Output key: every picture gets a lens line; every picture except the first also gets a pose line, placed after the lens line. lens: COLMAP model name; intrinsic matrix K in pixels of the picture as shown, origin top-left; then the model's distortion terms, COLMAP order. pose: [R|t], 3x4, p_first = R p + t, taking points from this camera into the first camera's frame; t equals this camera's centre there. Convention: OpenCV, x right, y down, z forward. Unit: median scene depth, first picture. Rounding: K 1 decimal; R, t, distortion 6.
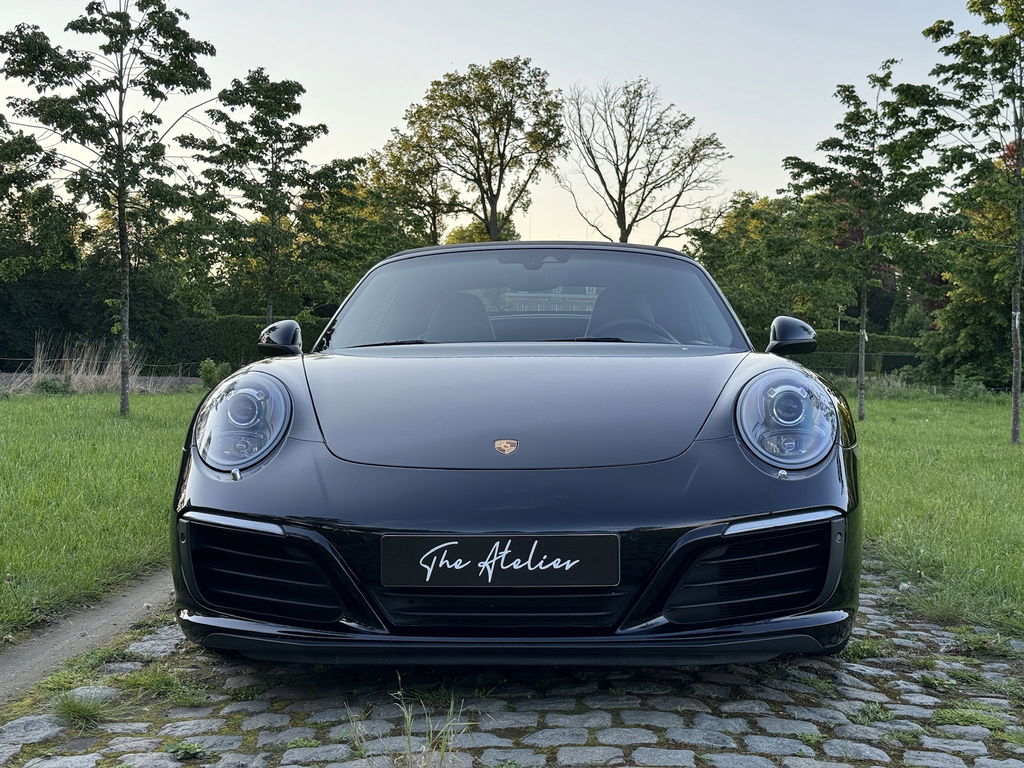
lens RADIAL K [[1431.9, 0, 512.2], [0, 1431.9, 390.8], [0, 0, 1]] dist [0.097159, 0.000000]
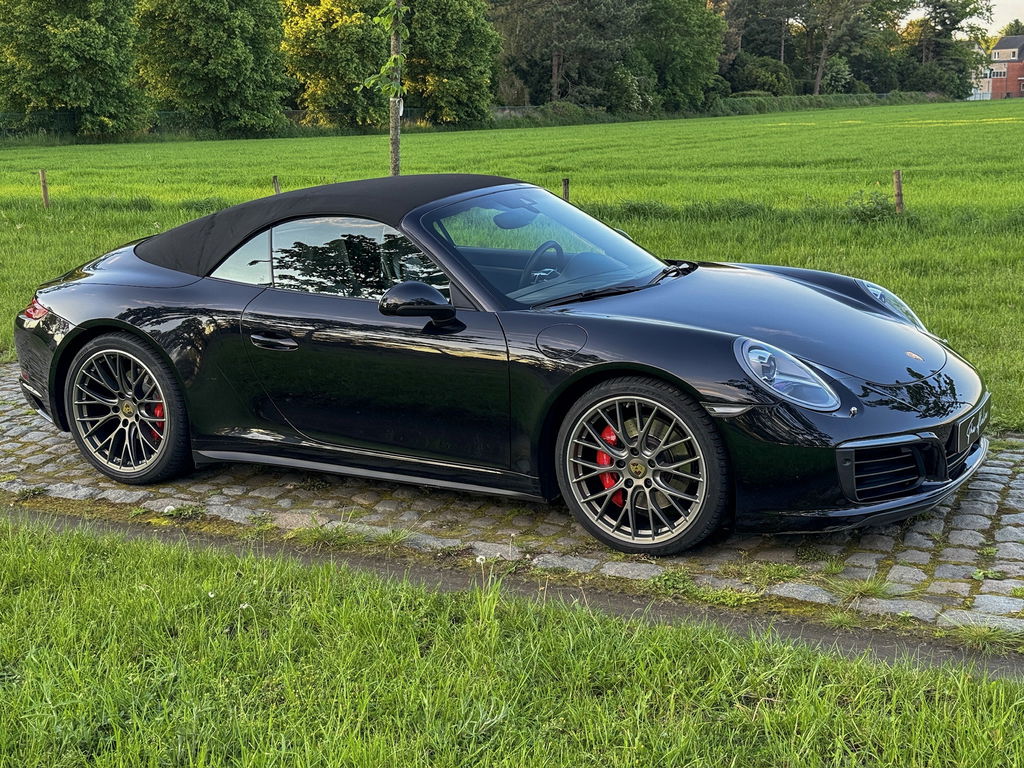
lens RADIAL K [[1431.9, 0, 518.7], [0, 1431.9, 380.2], [0, 0, 1]] dist [0.097159, 0.000000]
pose [[0.440866, -0.203956, 0.874093, -1.696643], [0.048397, 0.977826, 0.203751, -0.300481], [-0.896267, -0.047523, 0.440961, 0.700205]]
